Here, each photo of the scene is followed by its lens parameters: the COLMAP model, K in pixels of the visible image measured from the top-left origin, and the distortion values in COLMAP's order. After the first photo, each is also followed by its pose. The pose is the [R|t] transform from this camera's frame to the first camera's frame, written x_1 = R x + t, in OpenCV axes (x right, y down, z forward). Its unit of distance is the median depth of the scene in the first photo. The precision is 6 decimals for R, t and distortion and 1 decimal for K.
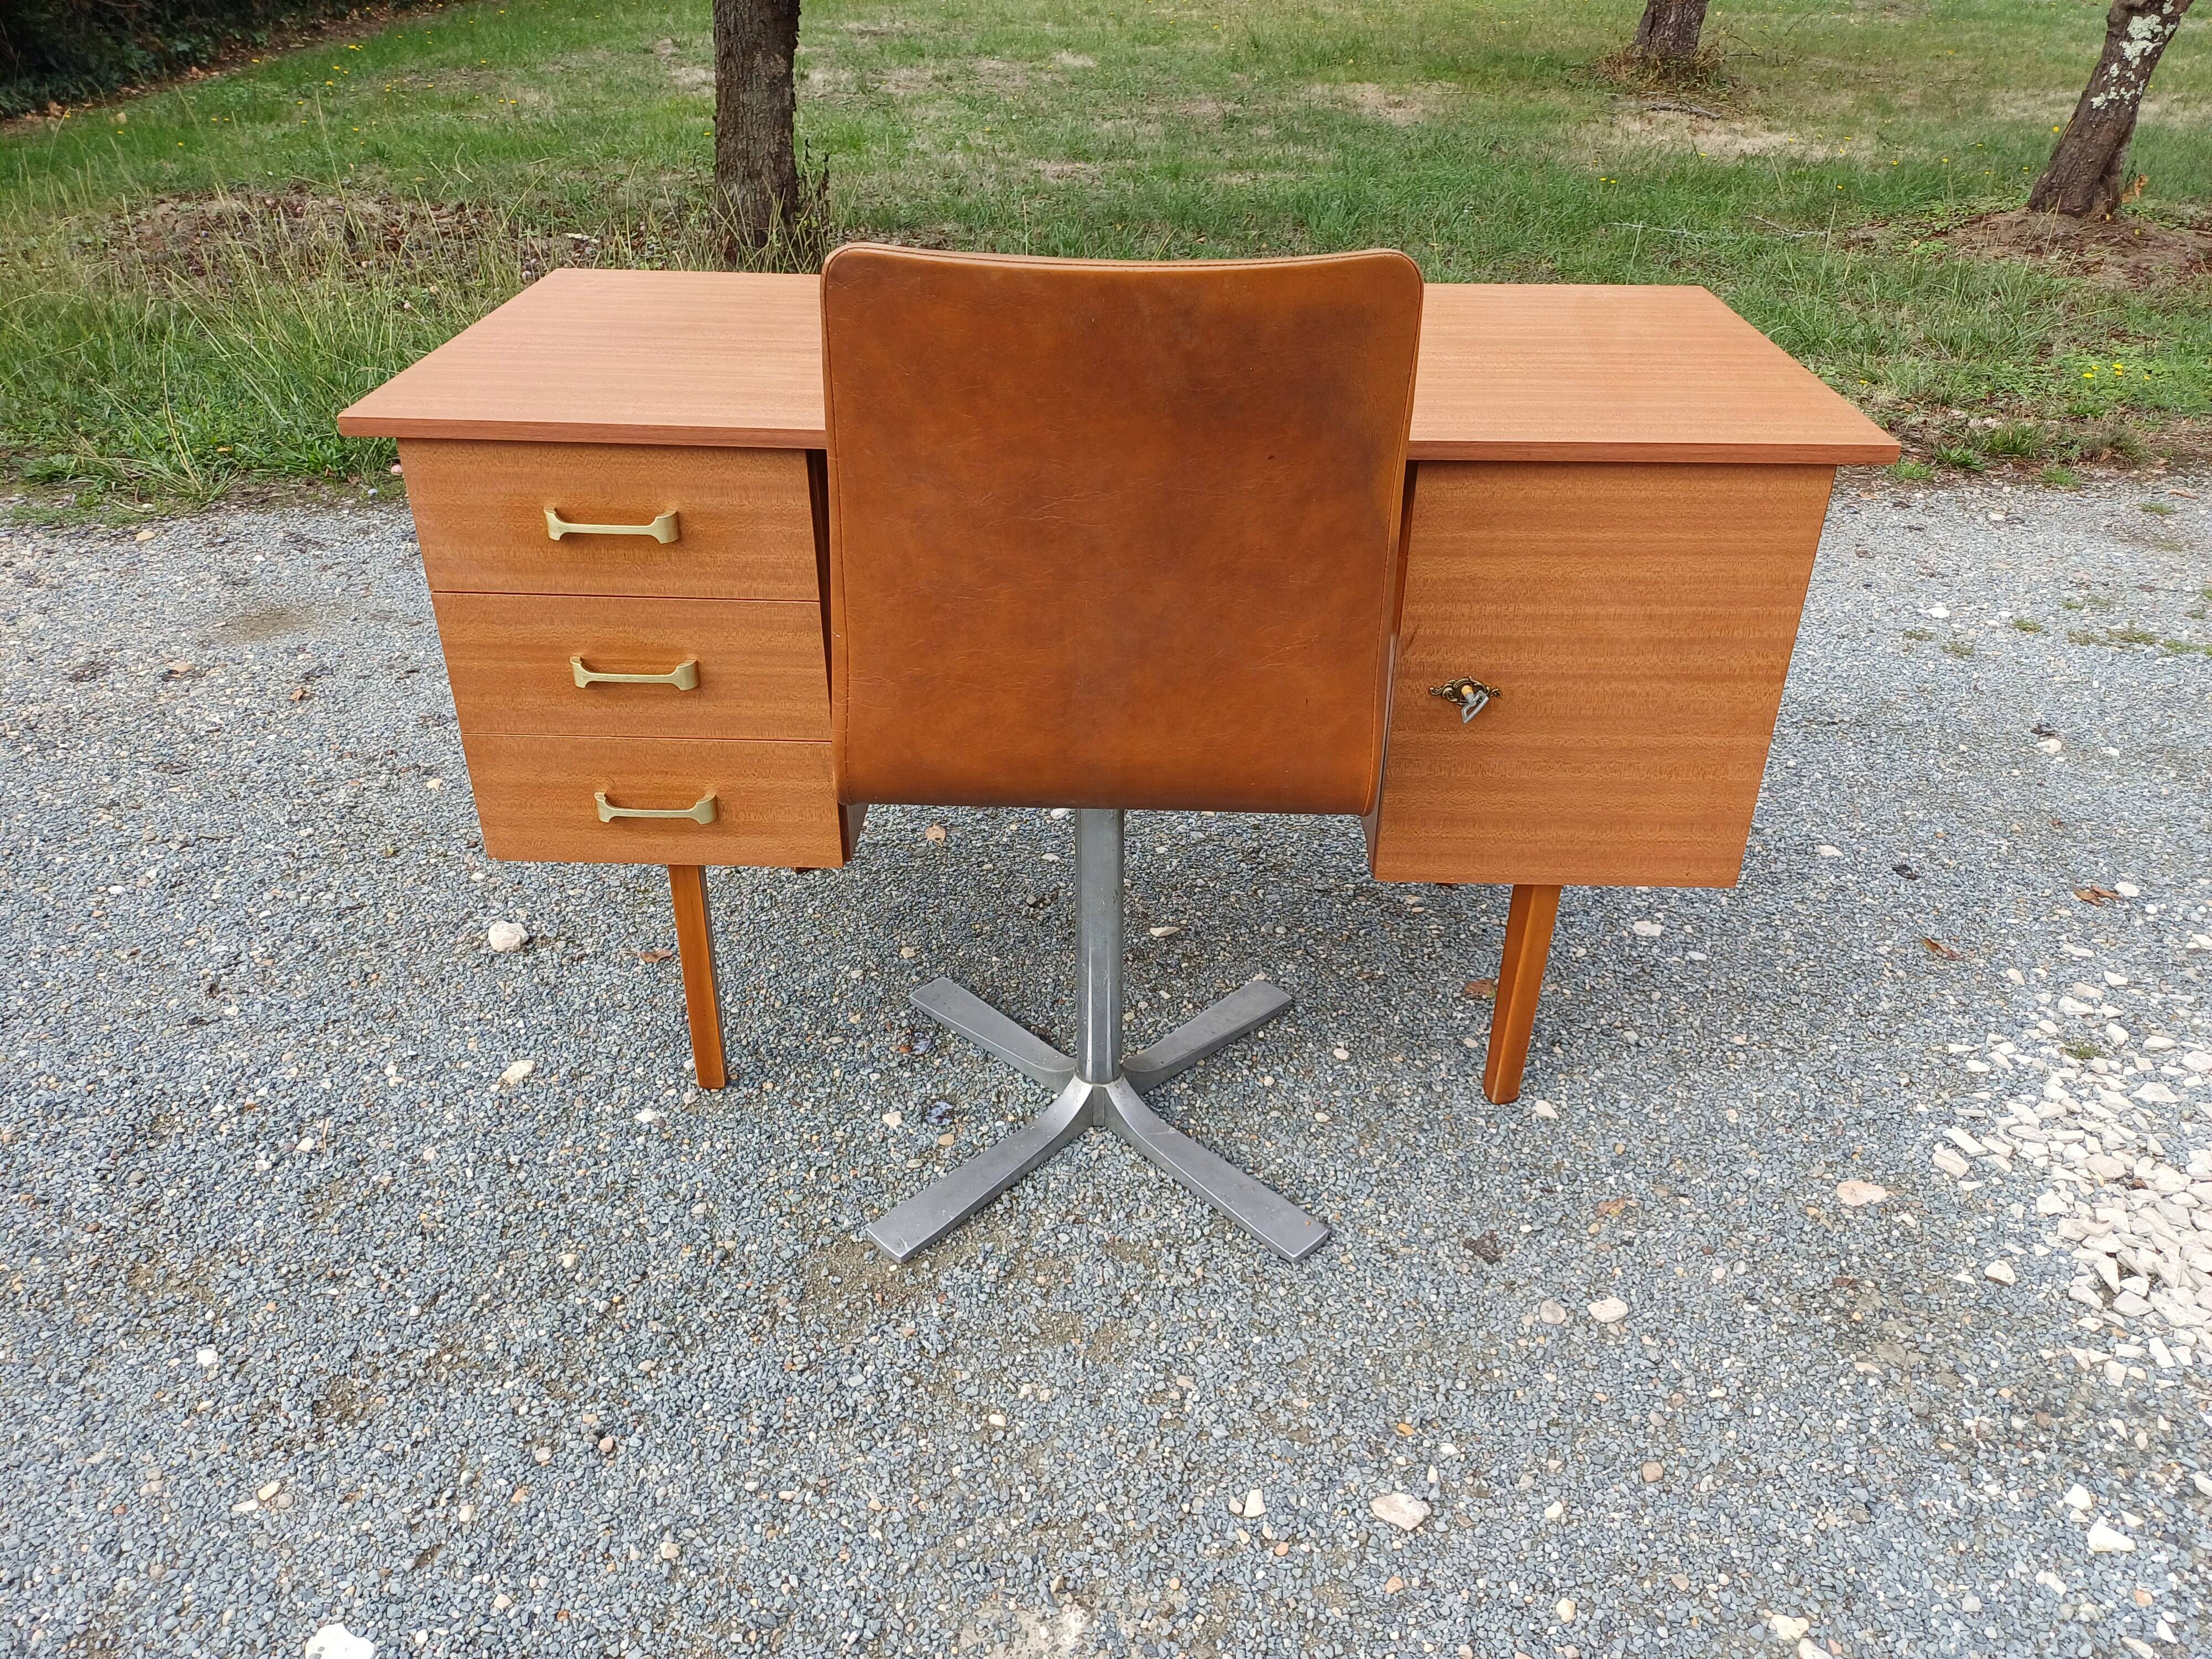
lens RADIAL K [[1605.1, 0, 1101.2], [0, 1605.1, 821.7], [0, 0, 1]] dist [0.054076, -0.046752]
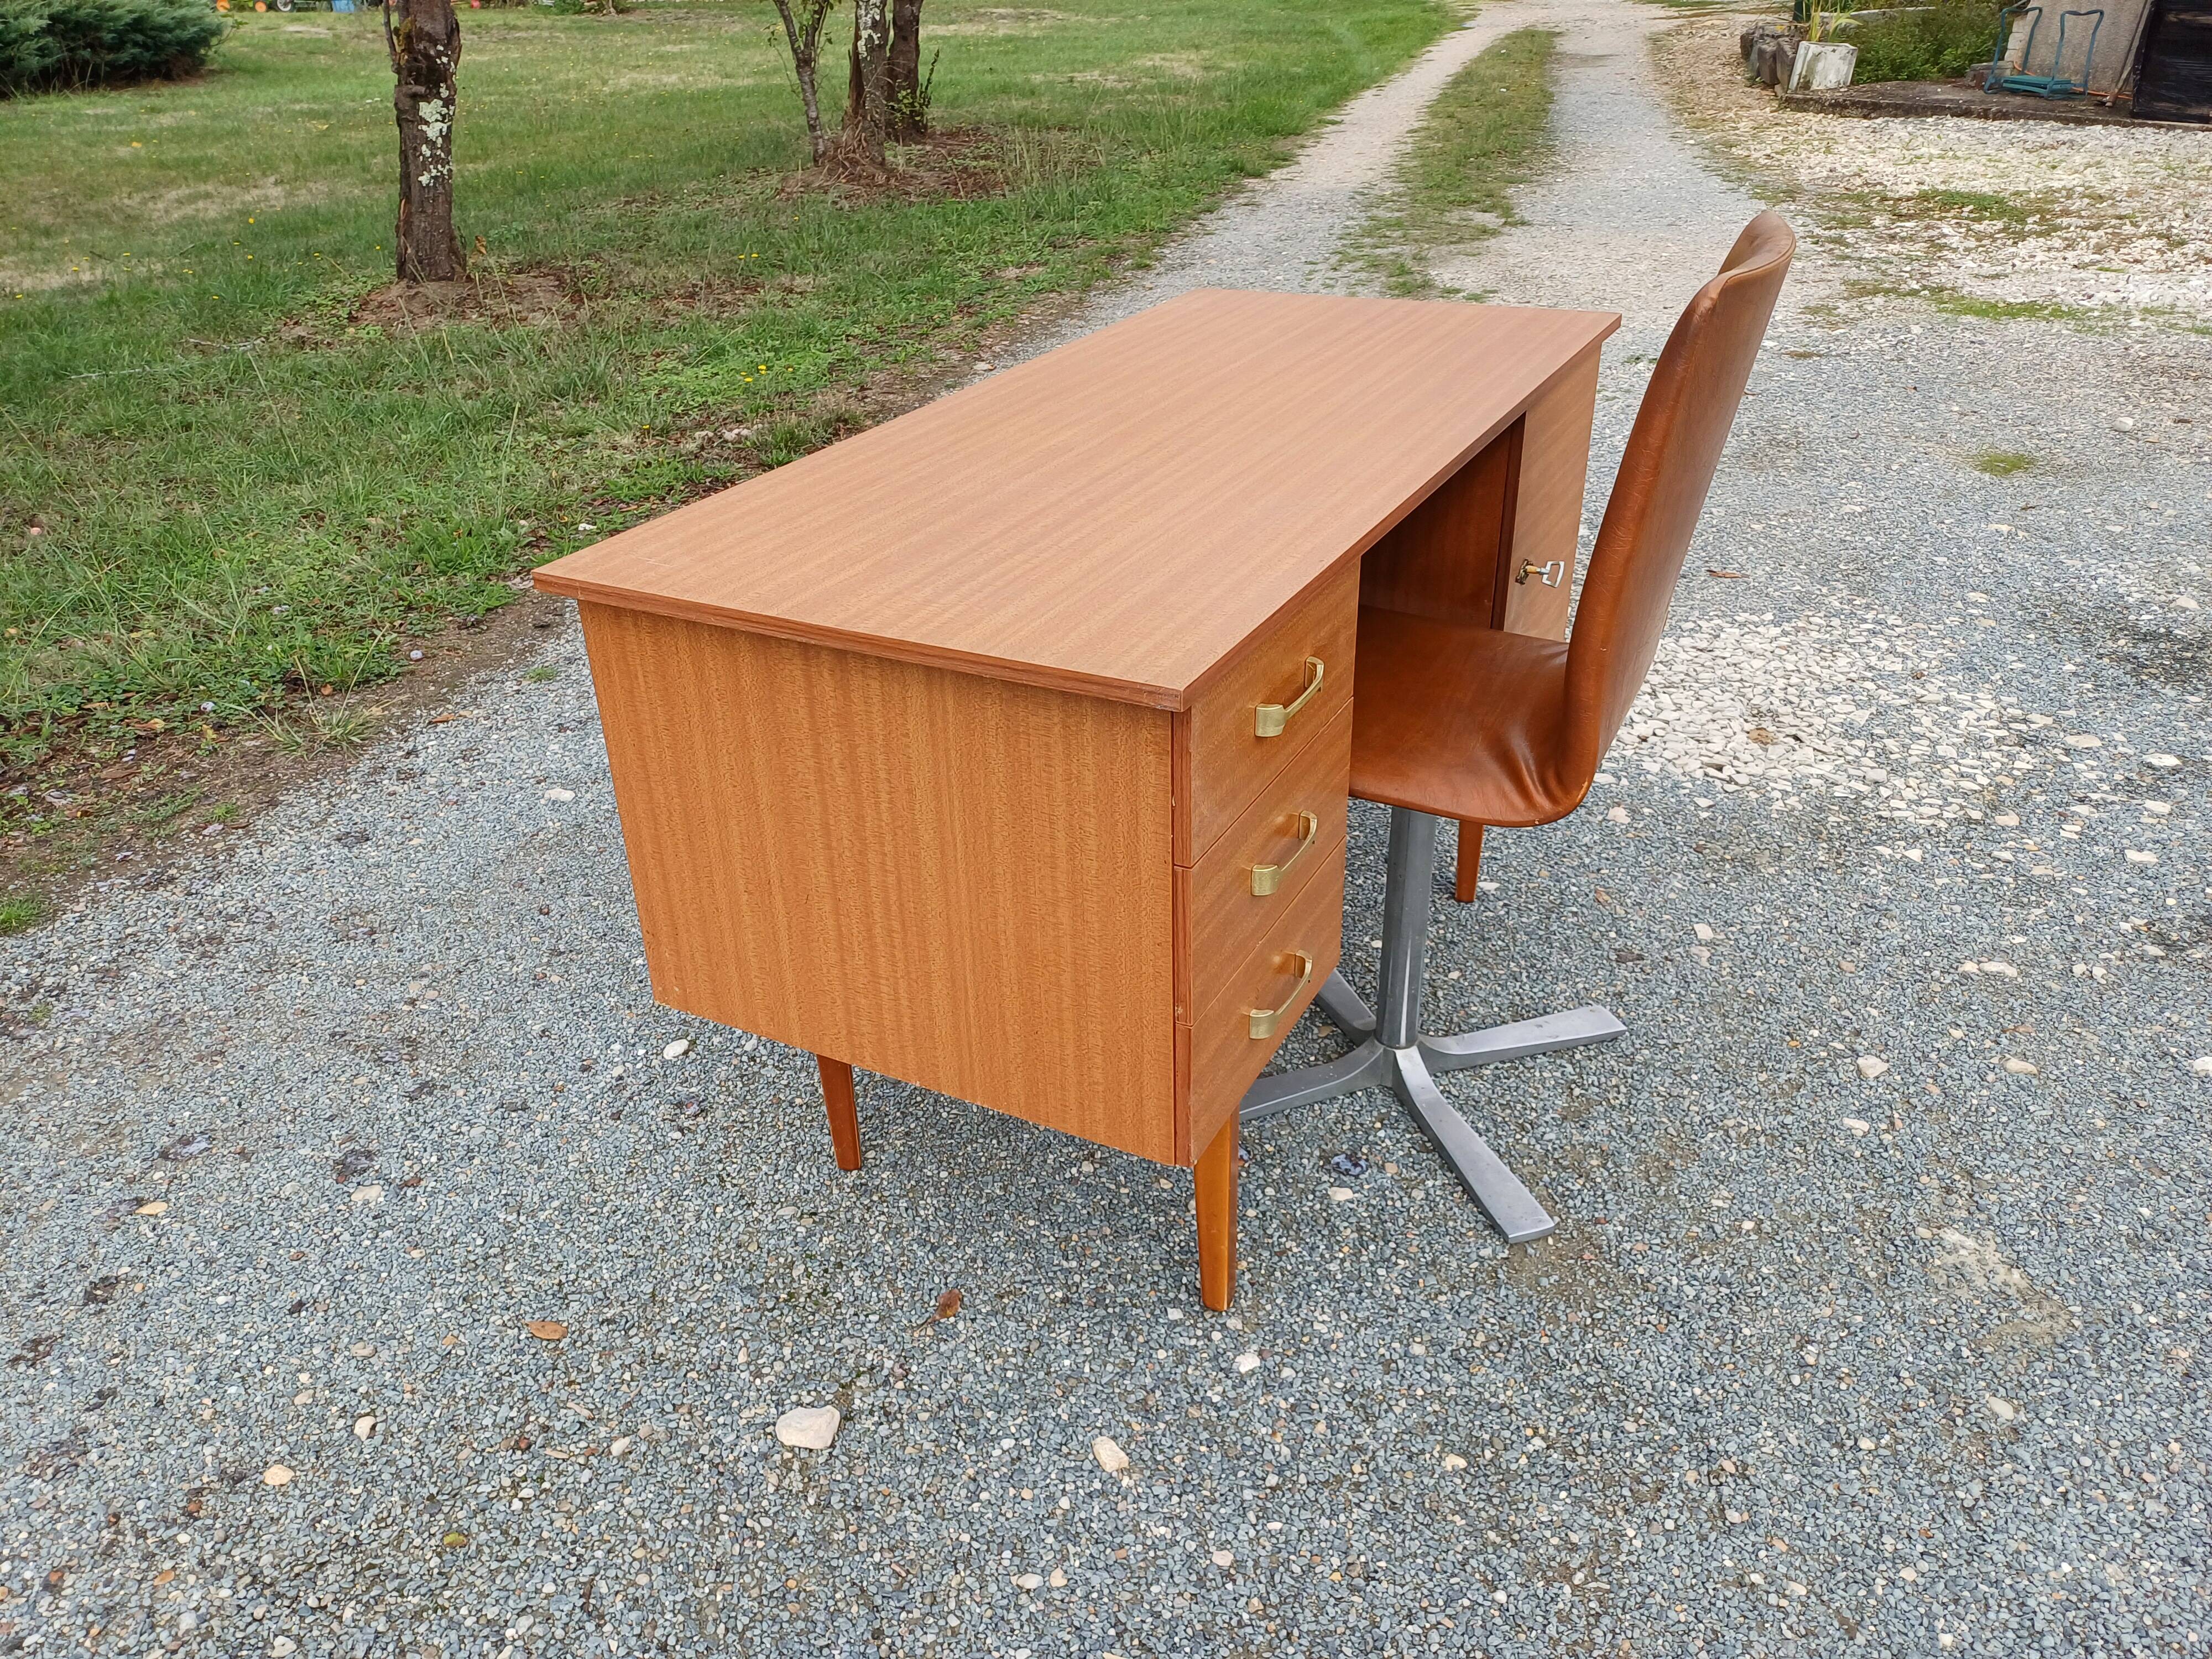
lens RADIAL K [[1605.1, 0, 1043.4], [0, 1605.1, 845.2], [0, 0, 1]] dist [0.054076, -0.046752]
pose [[0.464899, -0.447792, 0.763775, -0.899794], [0.479926, 0.852388, 0.207620, -0.301229], [-0.744003, 0.270033, 0.611181, 0.476919]]
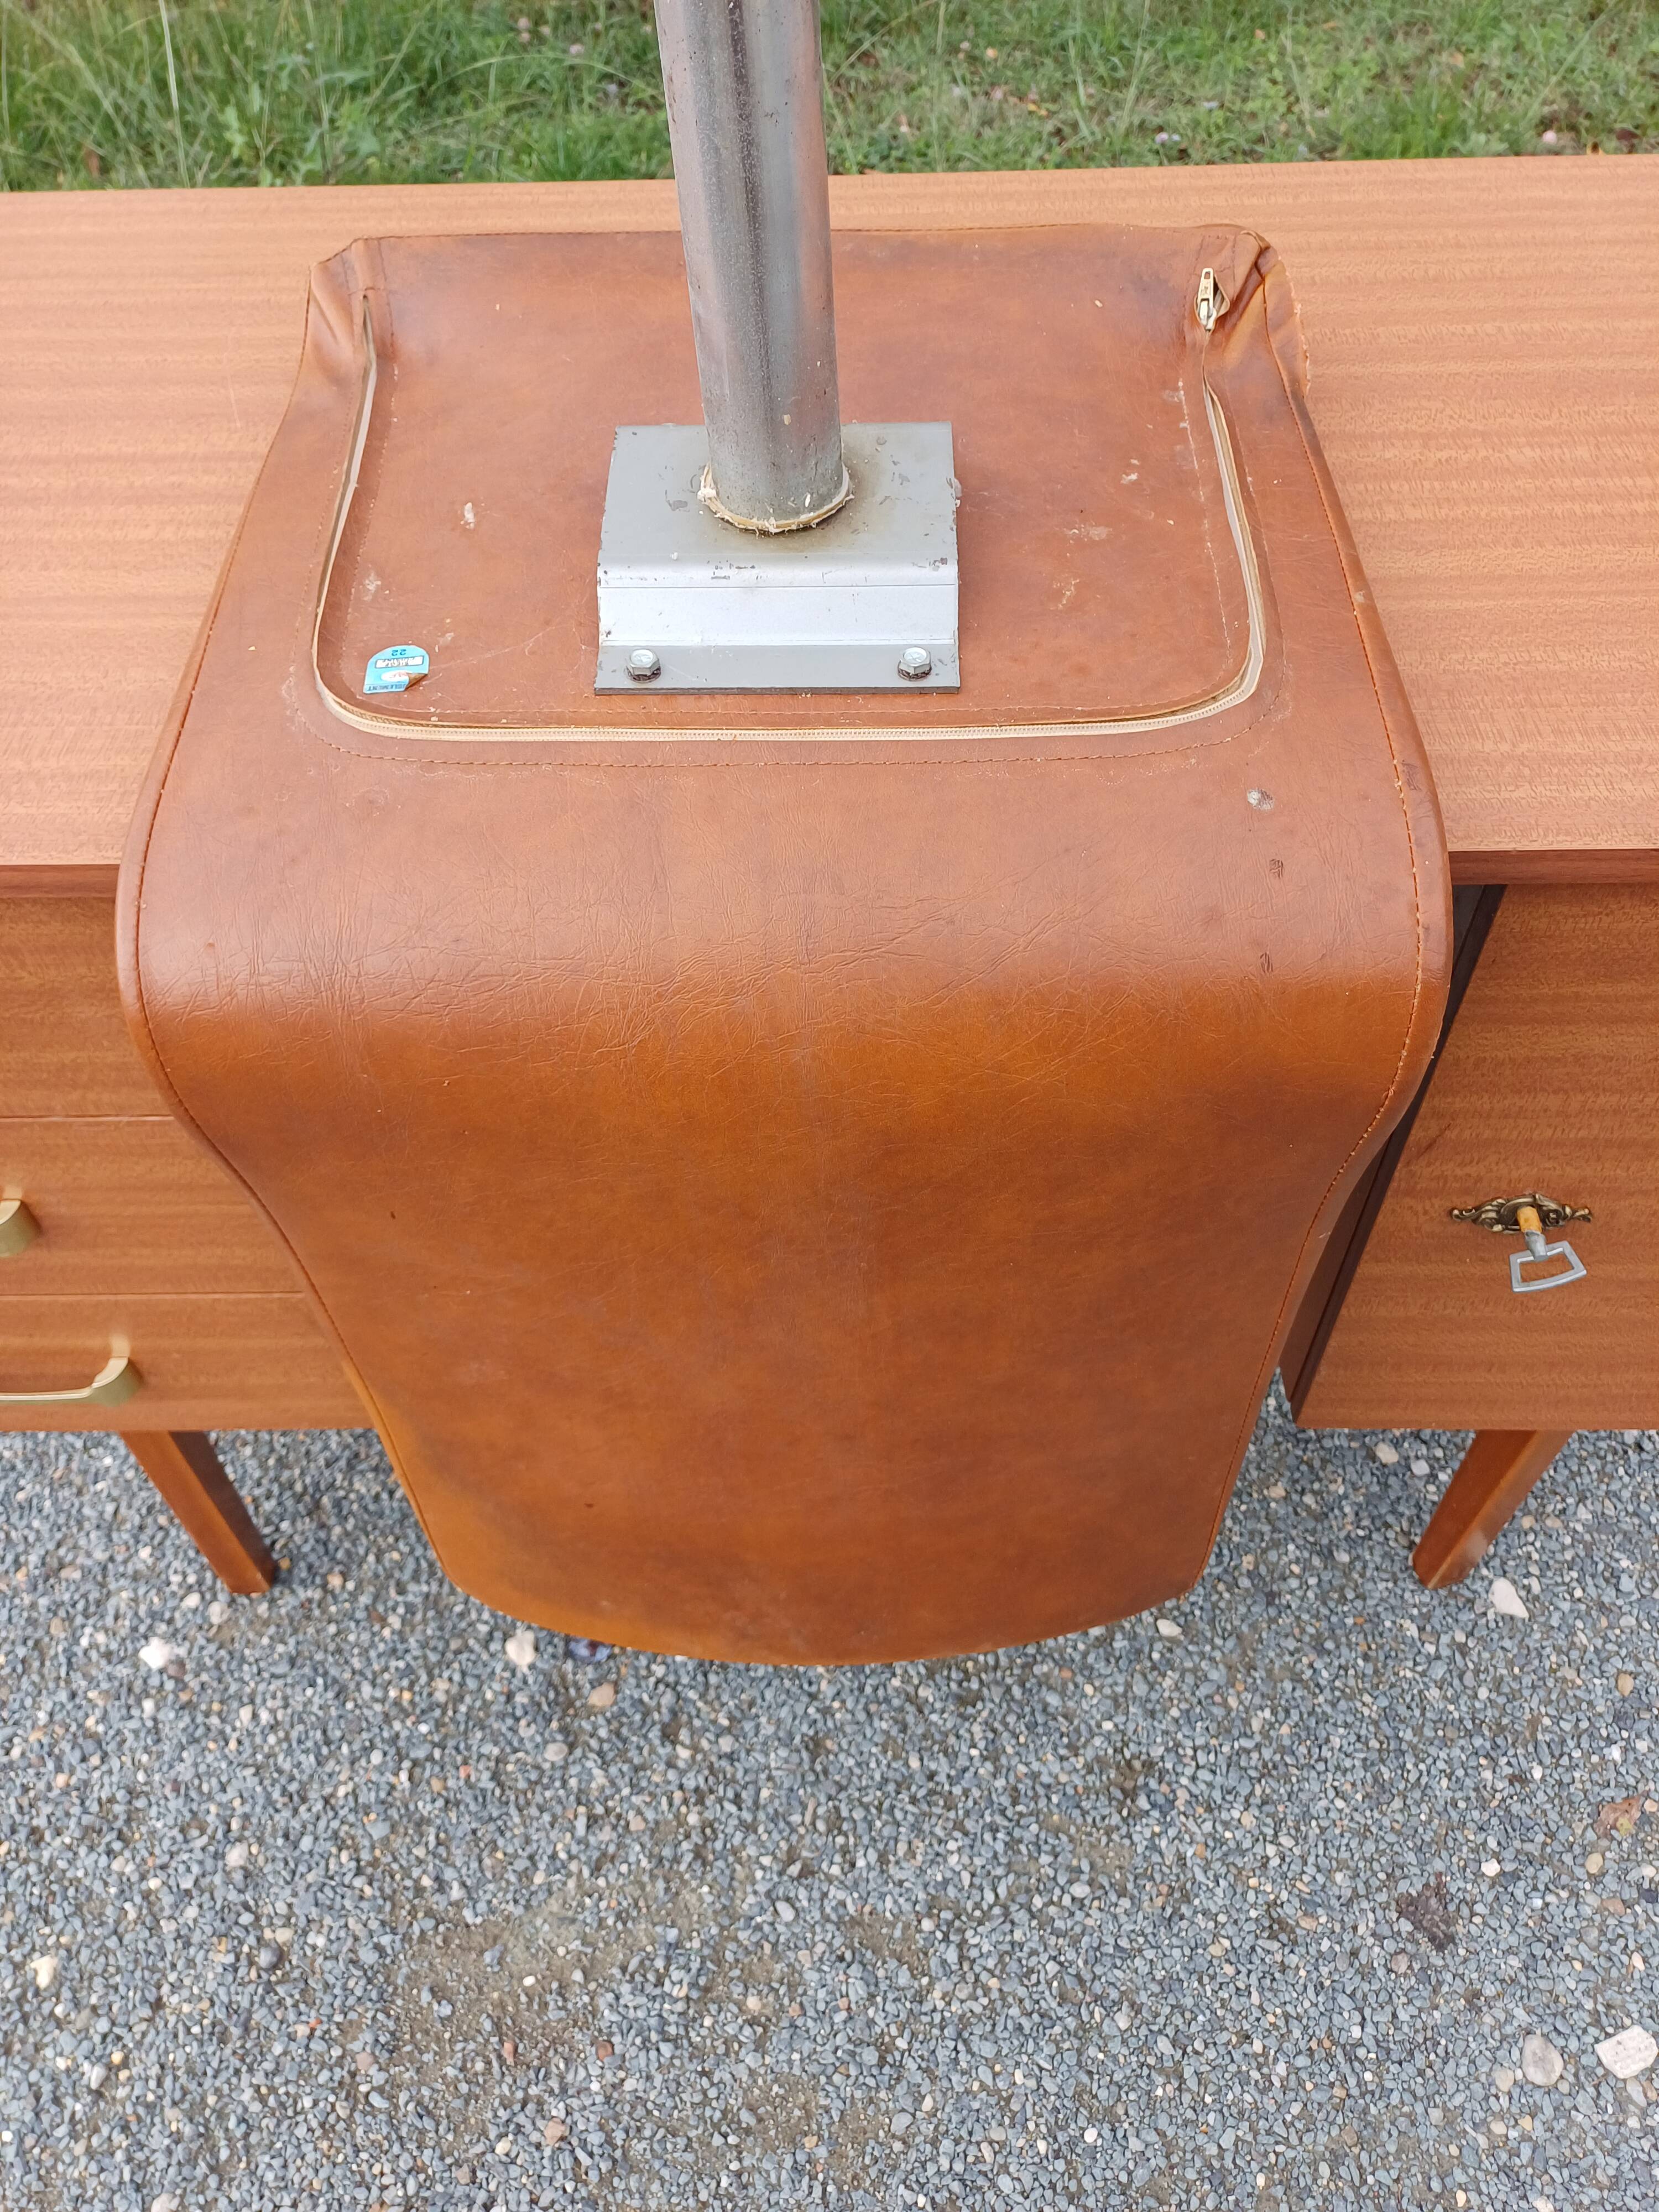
lens RADIAL K [[1605.1, 0, 793.4], [0, 1605.1, 1115.3], [0, 0, 1]] dist [0.054076, -0.046752]
pose [[0.999183, -0.033849, -0.022081, 0.005080], [0.039532, 0.932148, 0.359912, -0.263548], [0.008400, -0.360491, 0.932725, 0.462250]]
